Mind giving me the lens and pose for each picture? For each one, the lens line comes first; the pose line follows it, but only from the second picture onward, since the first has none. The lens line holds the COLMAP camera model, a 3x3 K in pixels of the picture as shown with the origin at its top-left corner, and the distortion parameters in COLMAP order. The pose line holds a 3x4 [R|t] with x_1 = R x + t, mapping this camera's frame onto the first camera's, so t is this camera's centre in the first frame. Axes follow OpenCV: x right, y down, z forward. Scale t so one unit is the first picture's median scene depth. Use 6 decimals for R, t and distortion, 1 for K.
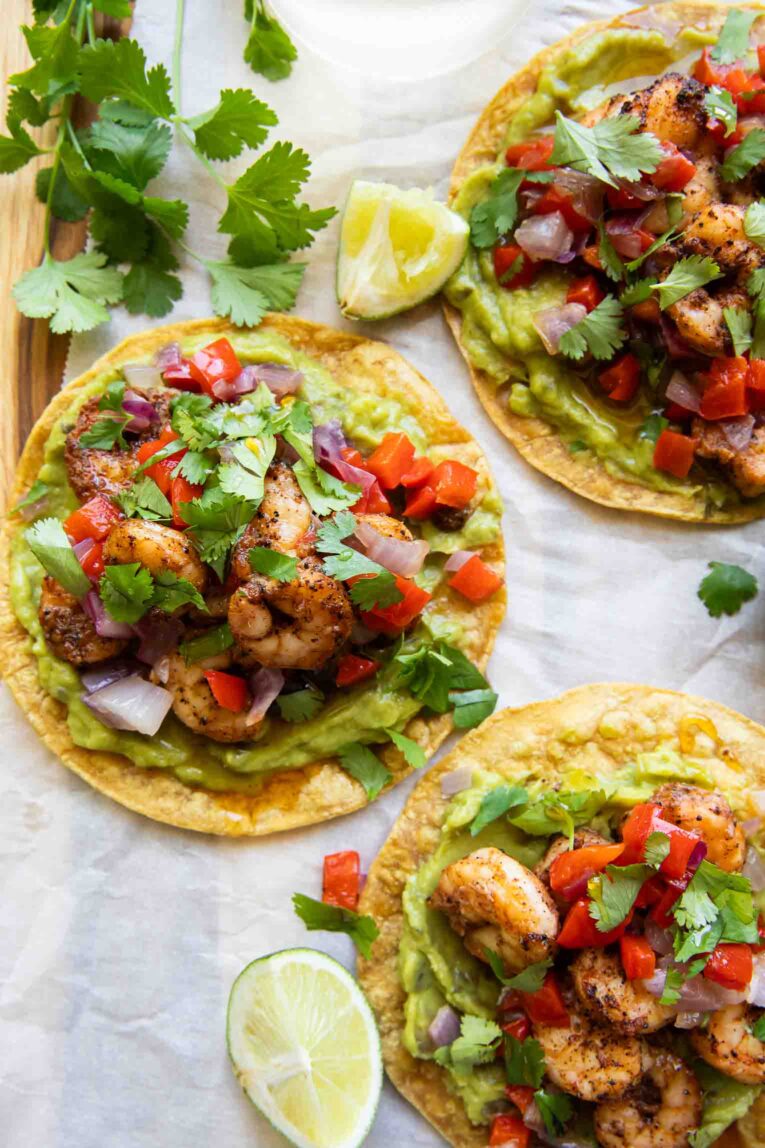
lens RADIAL K [[1101.8, 0, 382.5], [0, 1101.8, 574.0], [0, 0, 1]] dist [-0.105427, 0.095094]
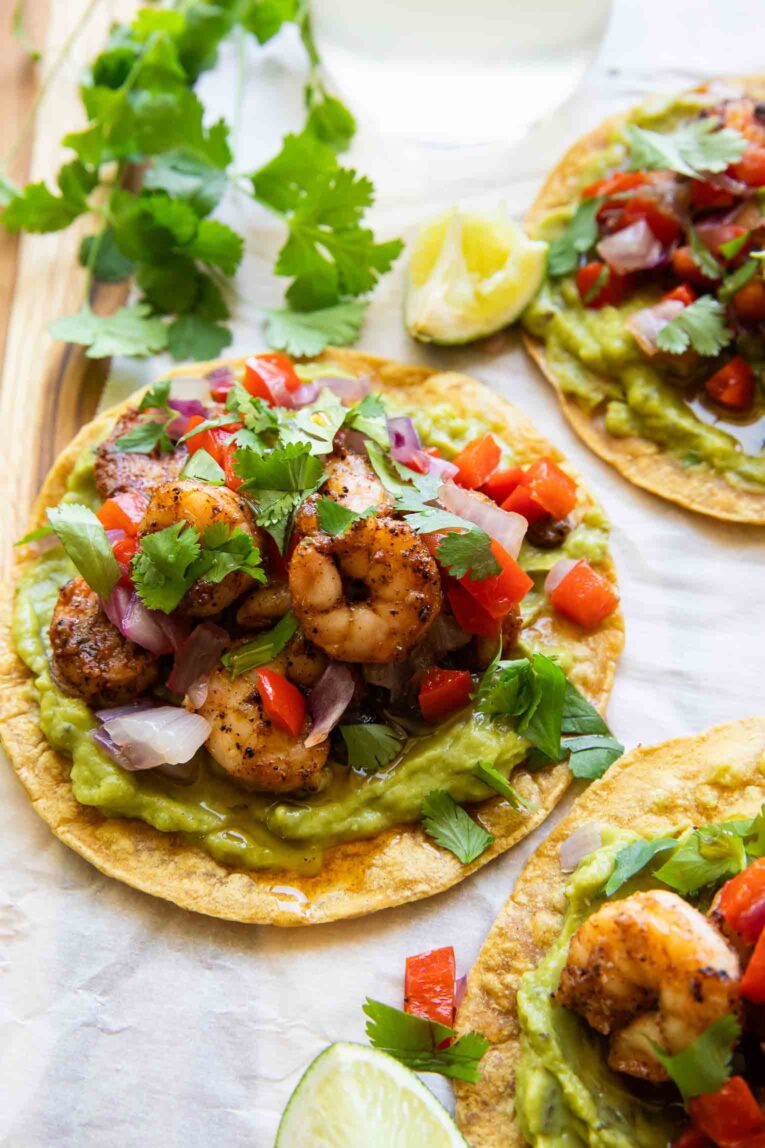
lens RADIAL K [[1421.9, 0, 386.2], [0, 1421.9, 596.7], [0, 0, 1]] dist [-0.069217, 0.013741]
pose [[0.999596, -0.025941, -0.011592, -0.050409], [0.018087, 0.895589, -0.444515, 0.471776], [0.021913, 0.444126, 0.895696, 0.049942]]
